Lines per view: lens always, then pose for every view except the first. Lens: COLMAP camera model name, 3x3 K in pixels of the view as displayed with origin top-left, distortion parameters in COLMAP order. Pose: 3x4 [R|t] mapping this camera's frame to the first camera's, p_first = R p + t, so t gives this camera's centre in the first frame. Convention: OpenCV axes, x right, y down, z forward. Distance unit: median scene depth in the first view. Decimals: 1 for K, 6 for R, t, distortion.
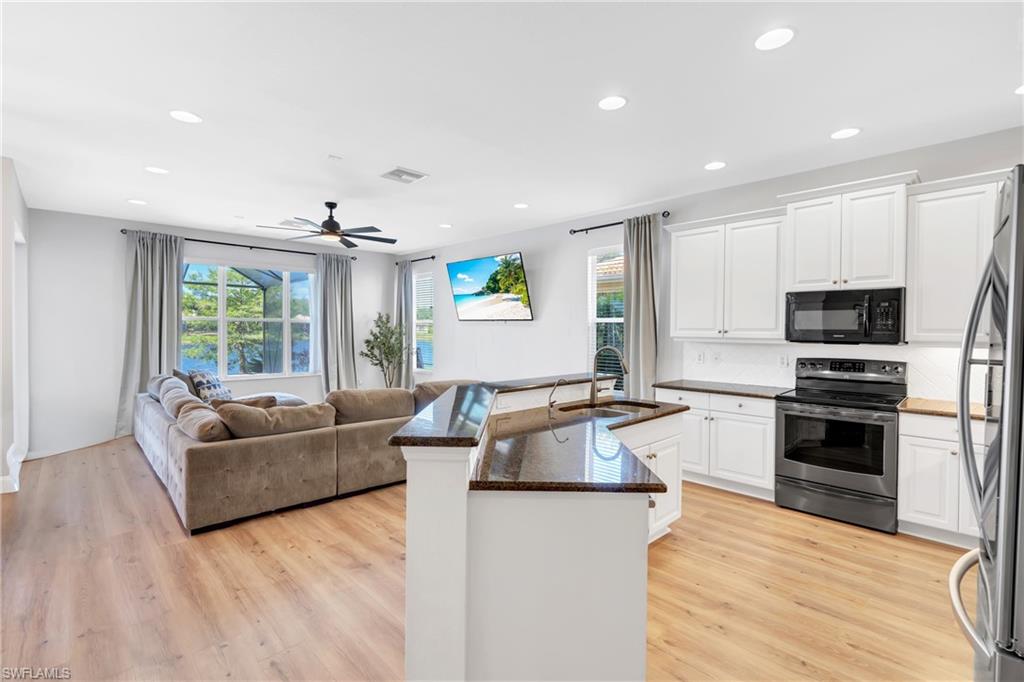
lens RADIAL K [[467.3, 0, 505.1], [0, 467.3, 337.9], [0, 0, 1]] dist [-0.012112, 0.002198]
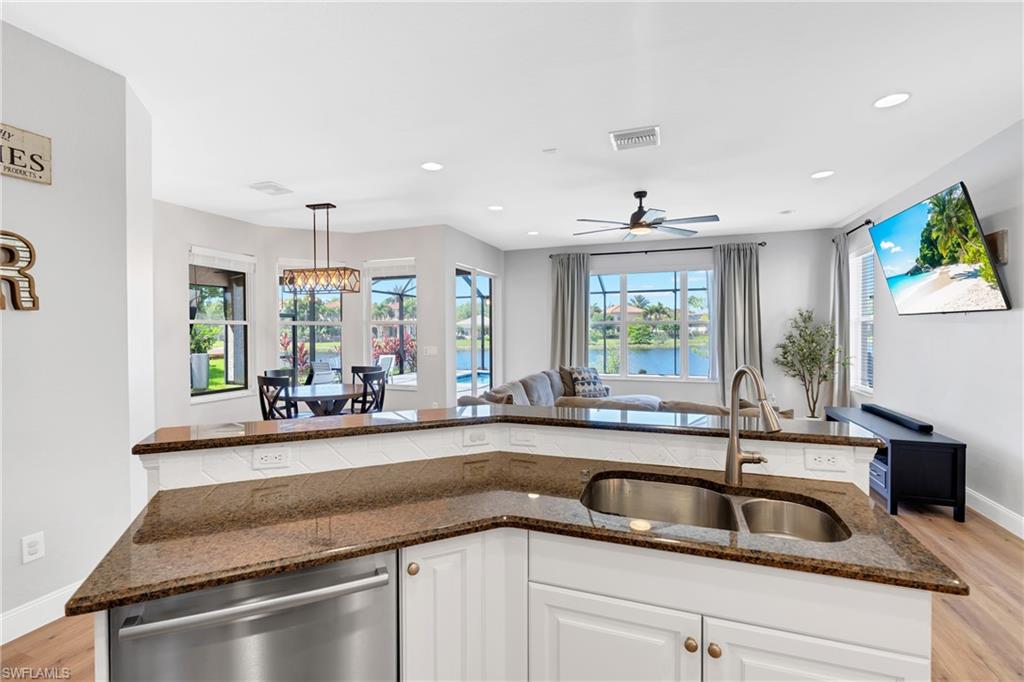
lens RADIAL K [[467.3, 0, 506.1], [0, 467.3, 338.0], [0, 0, 1]] dist [-0.012112, 0.002198]
pose [[0.448766, 0.006916, -0.893623, 0.280181], [-0.010799, 0.999939, 0.002315, -0.004289], [0.893584, 0.008611, 0.448813, 0.314304]]
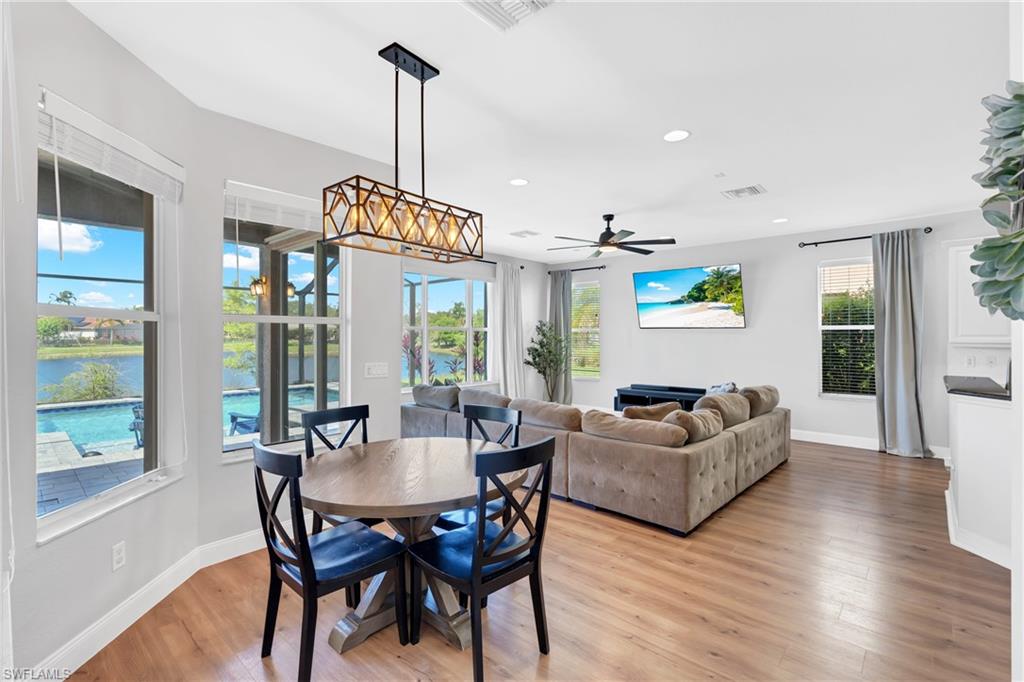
lens RADIAL K [[467.3, 0, 496.2], [0, 467.3, 335.7], [0, 0, 1]] dist [-0.012112, 0.002198]
pose [[0.998135, -0.005302, 0.060809, -0.603155], [0.006481, 0.999795, -0.019204, -0.004081], [-0.060694, 0.019563, 0.997965, -0.009767]]
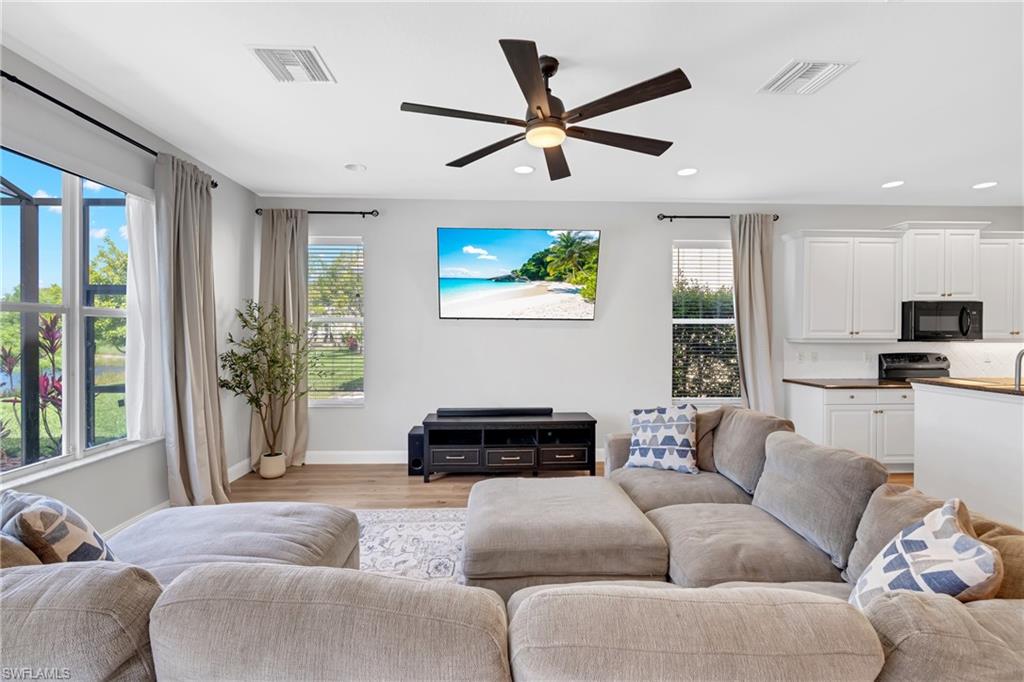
lens RADIAL K [[467.3, 0, 507.9], [0, 467.3, 324.5], [0, 0, 1]] dist [-0.012112, 0.002198]
pose [[0.667159, 0.013130, 0.744800, -0.651661], [0.014719, 0.999417, -0.030803, -0.008390], [-0.744770, 0.031513, 0.666577, 0.630918]]
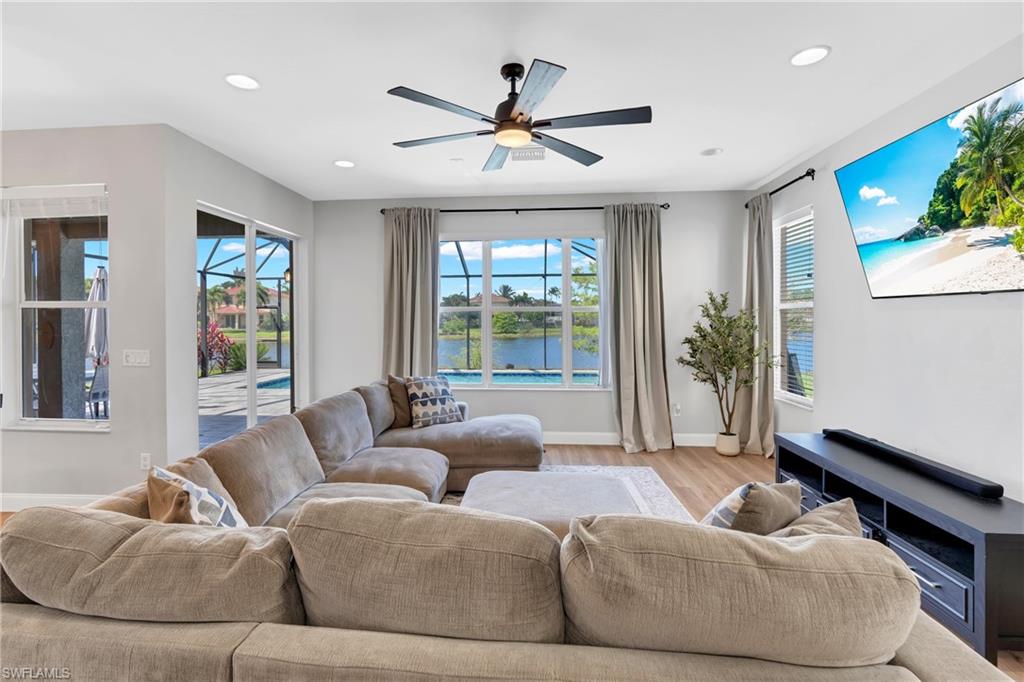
lens RADIAL K [[467.3, 0, 504.6], [0, 467.3, 321.9], [0, 0, 1]] dist [-0.012112, 0.002198]
pose [[0.675748, -0.002536, -0.737129, -0.016546], [-0.008245, 0.999906, -0.010998, -0.011935], [0.737087, 0.013510, 0.675663, 0.579777]]
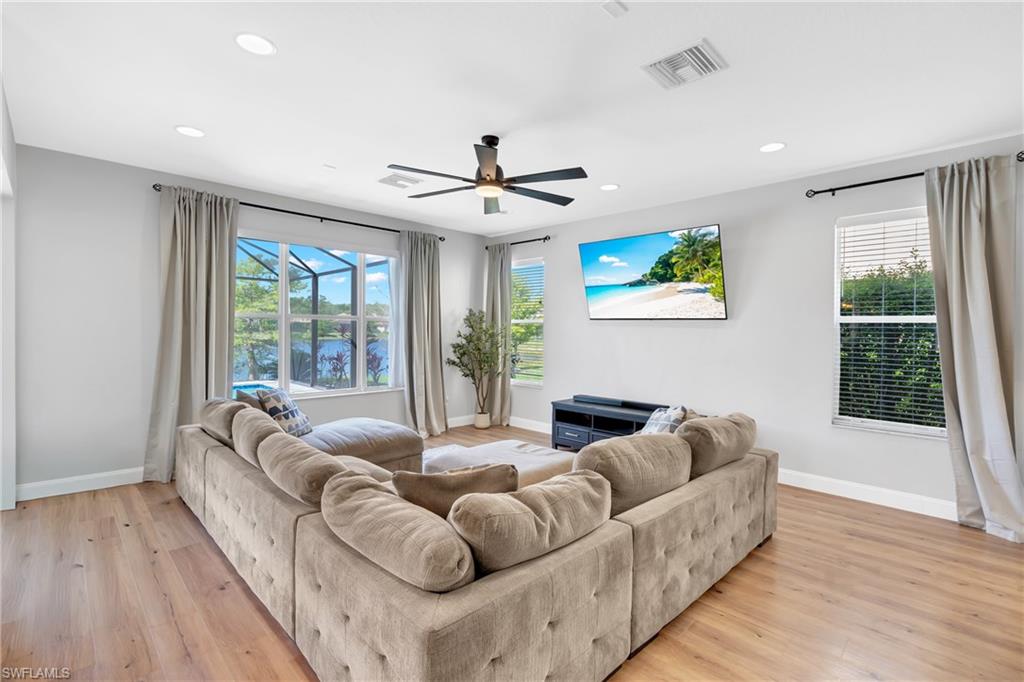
lens RADIAL K [[467.3, 0, 501.2], [0, 467.3, 337.3], [0, 0, 1]] dist [-0.012112, 0.002198]
pose [[0.999887, 0.004213, 0.014451, -0.322982], [-0.004192, 0.999990, -0.001481, -0.008126], [-0.014458, 0.001420, 0.999894, 0.306613]]
